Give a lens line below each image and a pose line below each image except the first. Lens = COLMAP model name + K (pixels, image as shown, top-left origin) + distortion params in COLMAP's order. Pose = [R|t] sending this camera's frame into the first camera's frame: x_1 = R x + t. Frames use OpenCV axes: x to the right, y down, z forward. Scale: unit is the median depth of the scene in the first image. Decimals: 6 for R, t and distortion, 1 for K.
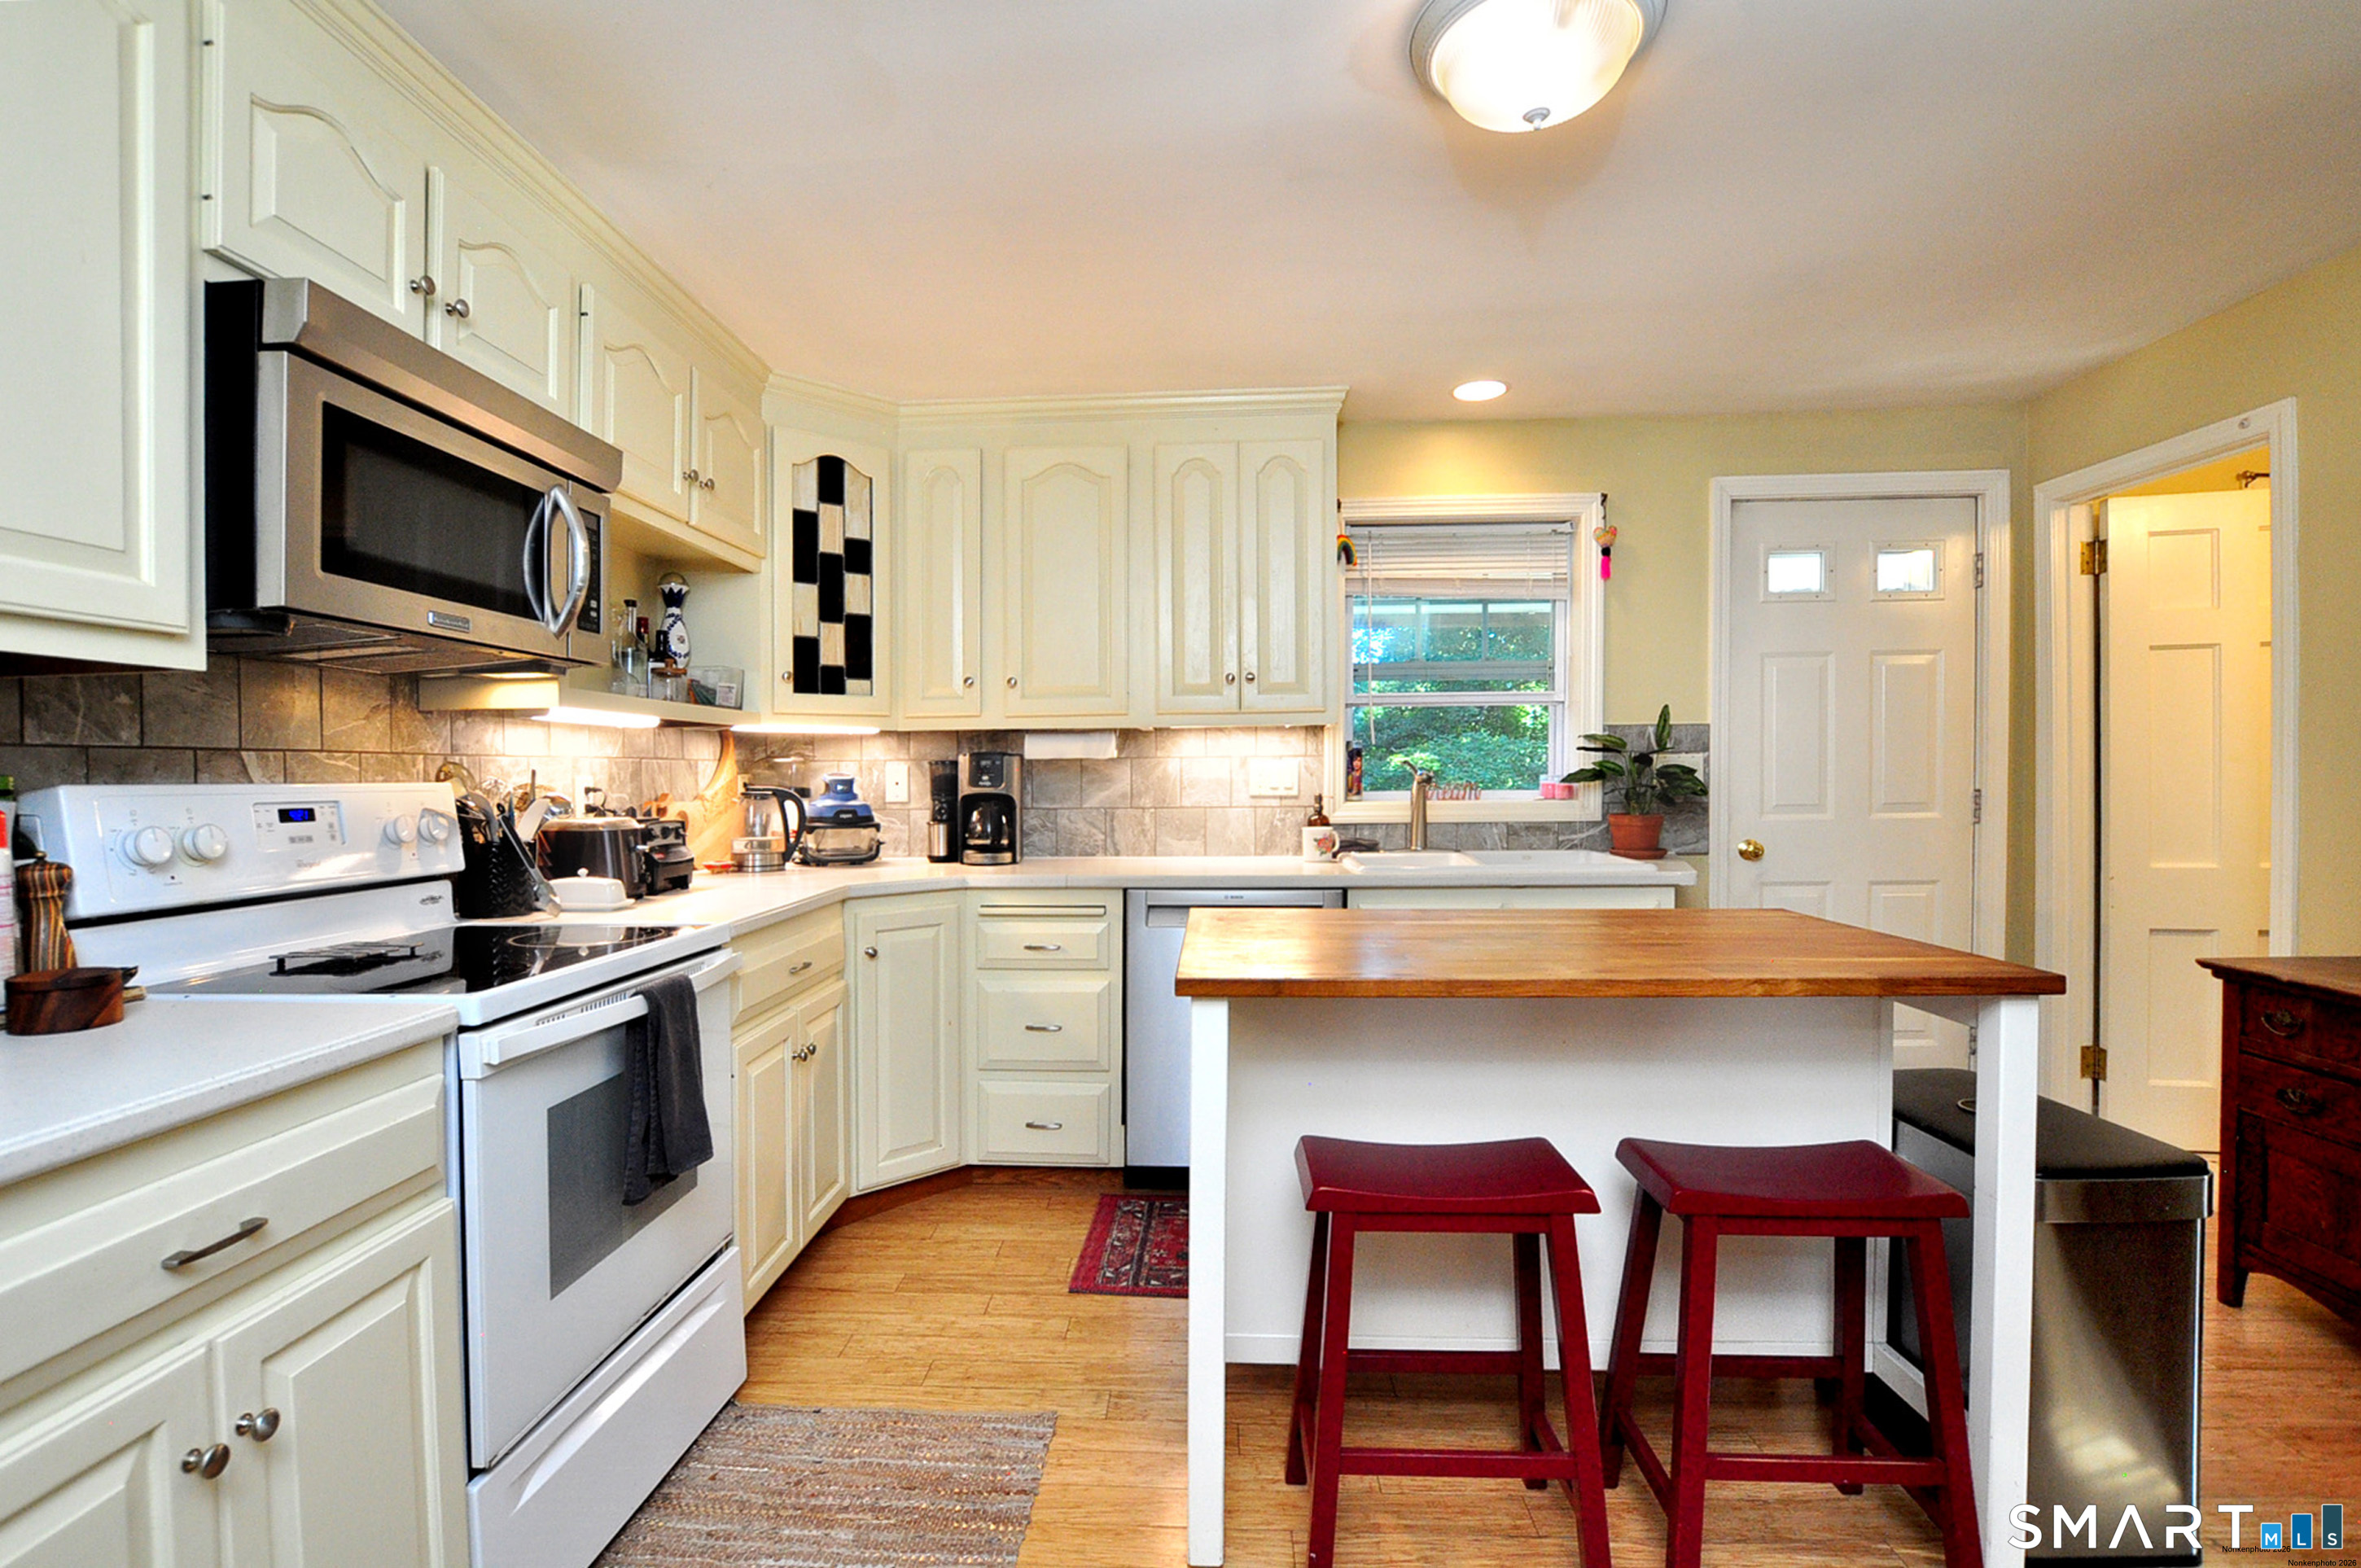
lens RADIAL K [[1112.6, 0, 1149.5], [0, 1112.6, 799.3], [0, 0, 1]] dist [-0.026092, 0.000418]
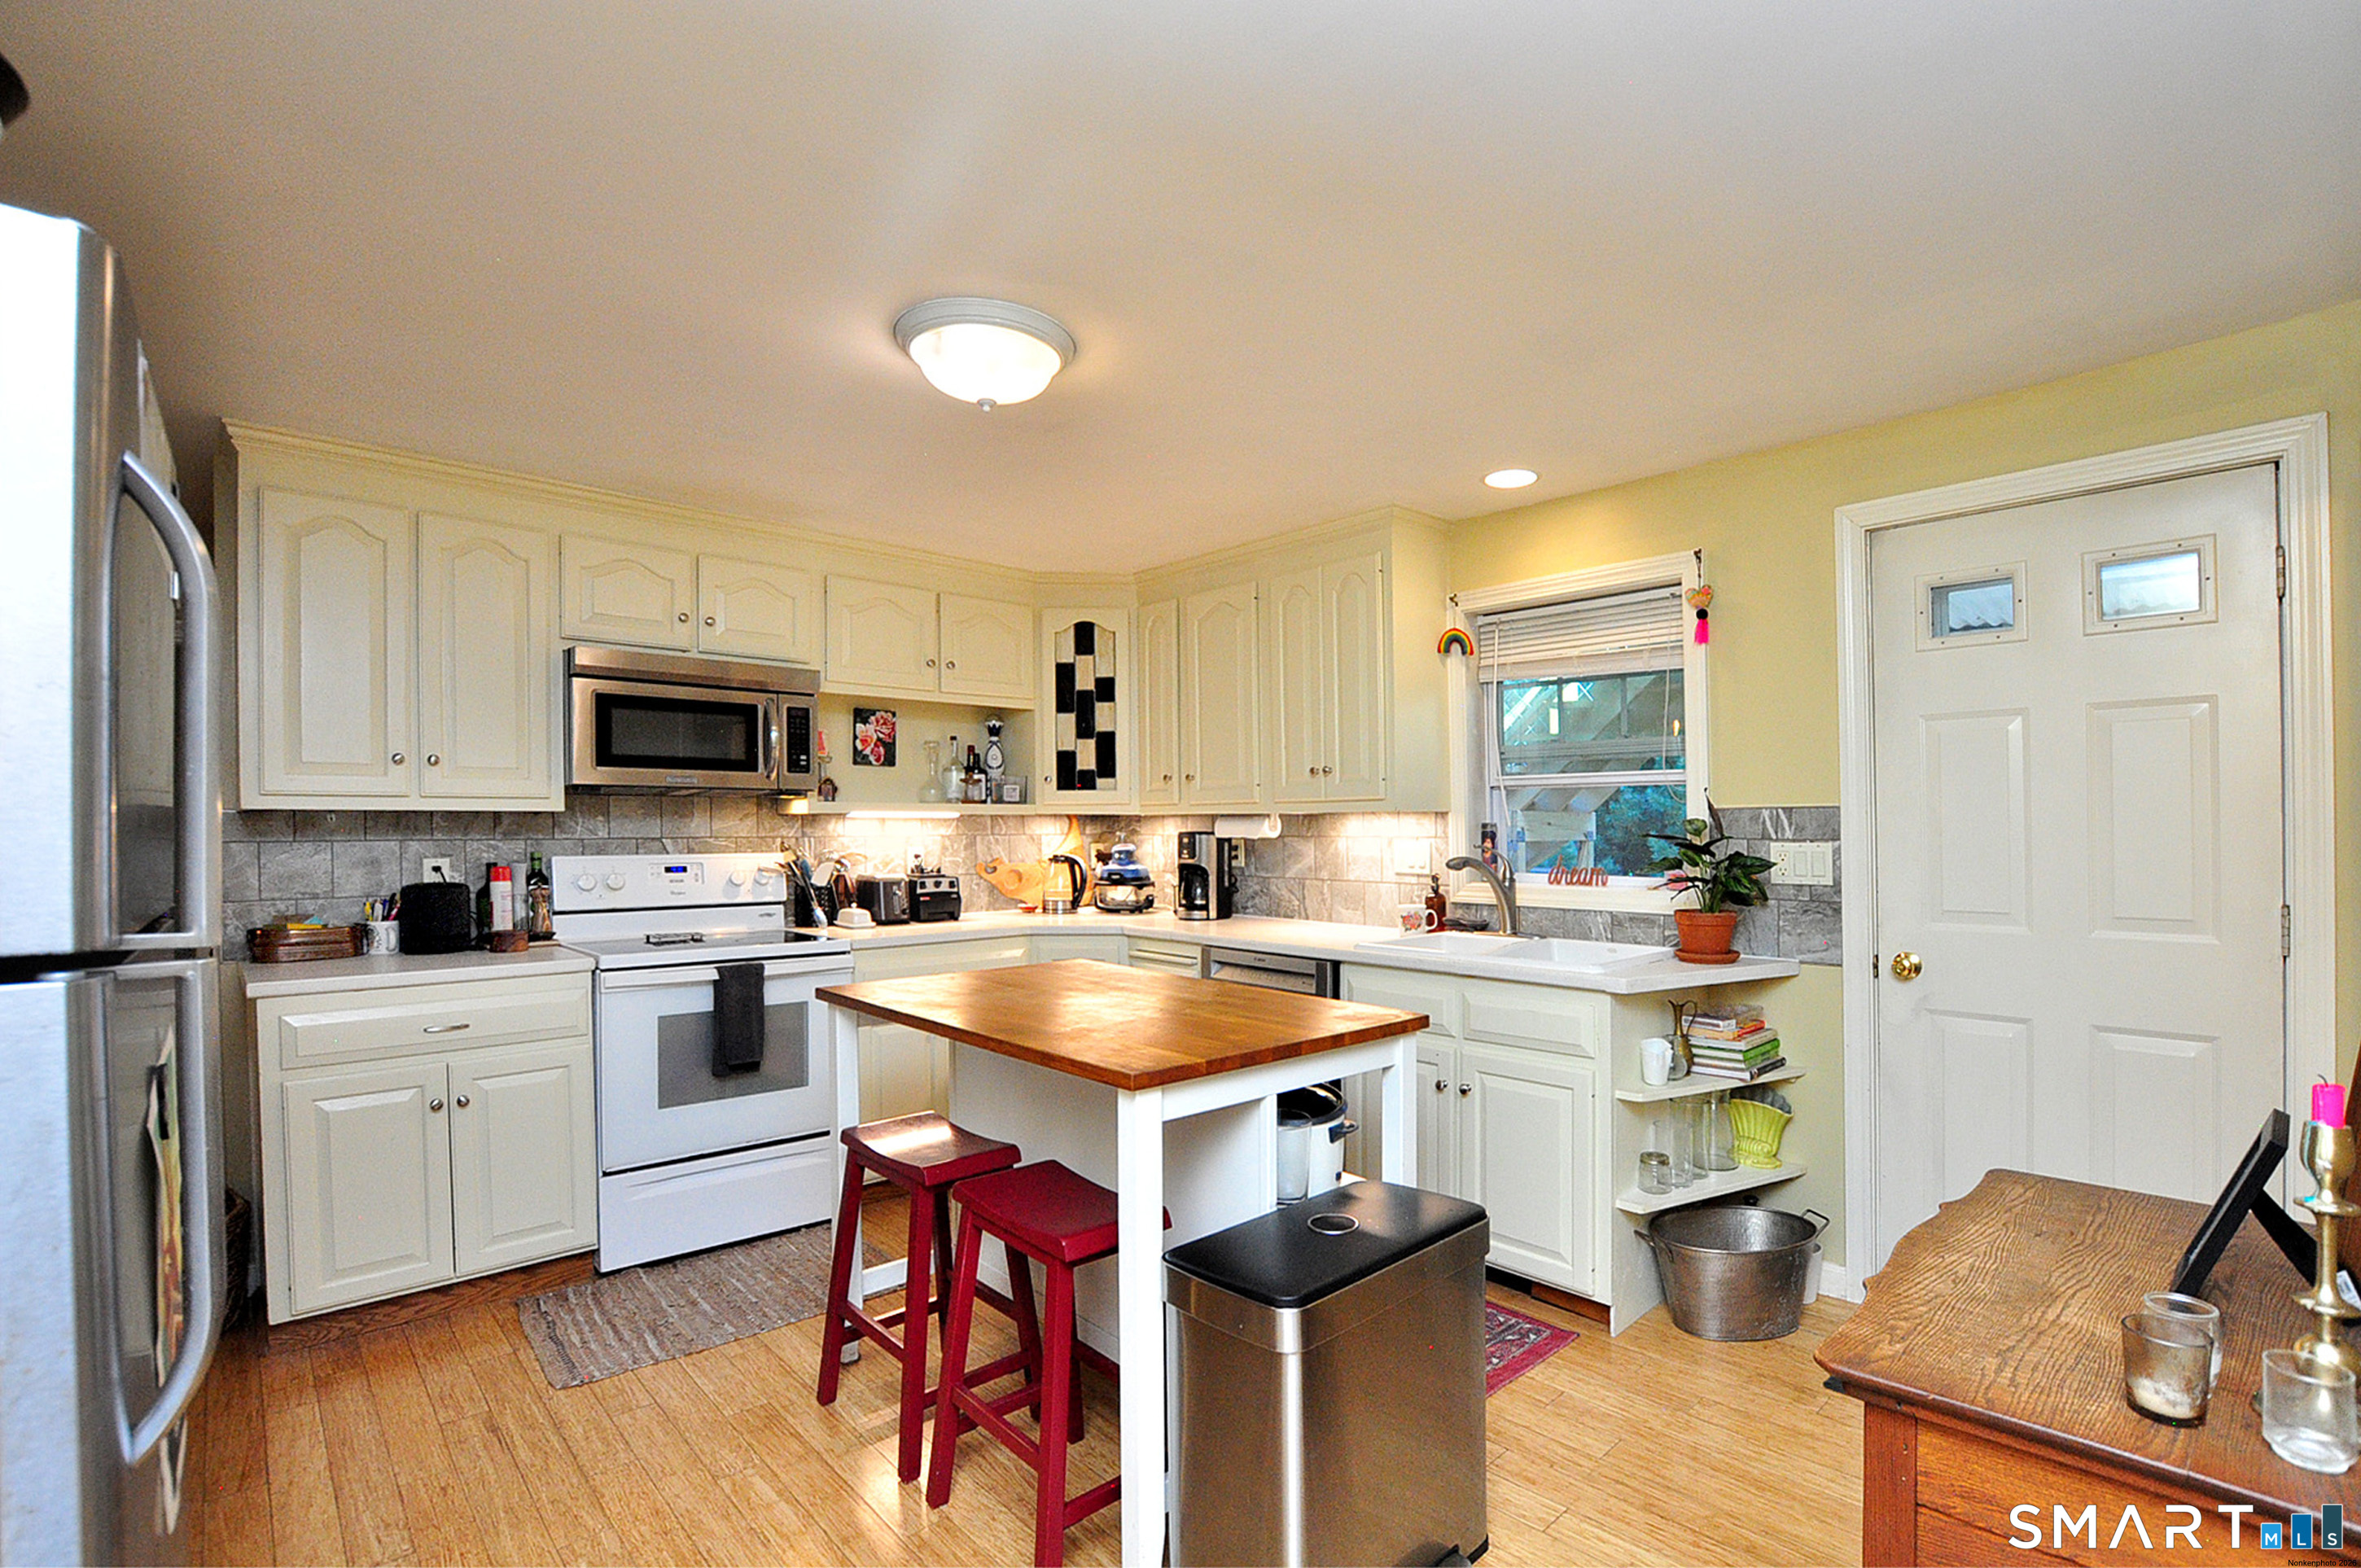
lens RADIAL K [[1075.4, 0, 1177.5], [0, 1075.4, 828.0], [0, 0, 1]] dist [-0.013459, -0.000152]
pose [[0.728764, 0.008840, -0.684708, 0.721574], [-0.021325, 0.999725, -0.009790, -0.035524], [0.684433, 0.021736, 0.728752, 0.089148]]
